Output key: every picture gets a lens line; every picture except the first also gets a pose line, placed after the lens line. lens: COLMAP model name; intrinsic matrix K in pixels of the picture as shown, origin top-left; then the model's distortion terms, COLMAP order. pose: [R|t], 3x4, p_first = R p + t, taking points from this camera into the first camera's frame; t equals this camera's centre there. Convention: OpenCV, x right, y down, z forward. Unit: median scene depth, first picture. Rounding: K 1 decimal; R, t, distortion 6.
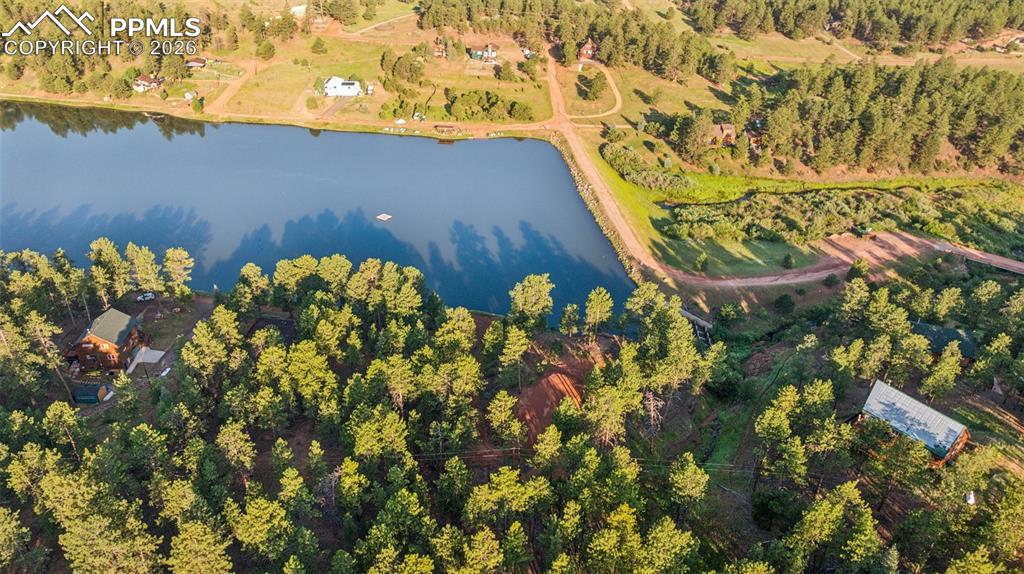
lens RADIAL K [[722.7, 0, 515.9], [0, 722.7, 287.3], [0, 0, 1]] dist [-0.023247, 0.012118]
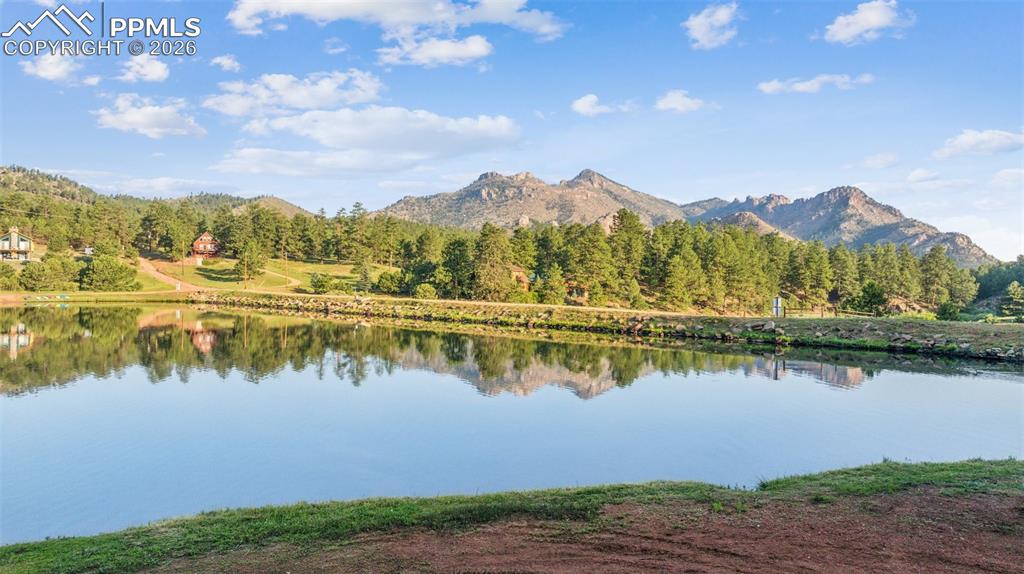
lens RADIAL K [[722.7, 0, 515.9], [0, 722.7, 287.3], [0, 0, 1]] dist [-0.023247, 0.012118]
pose [[0.821064, -0.006122, 0.570804, -0.043918], [0.283303, 0.872475, -0.398154, 0.027910], [-0.495575, 0.488620, 0.718092, 0.574989]]
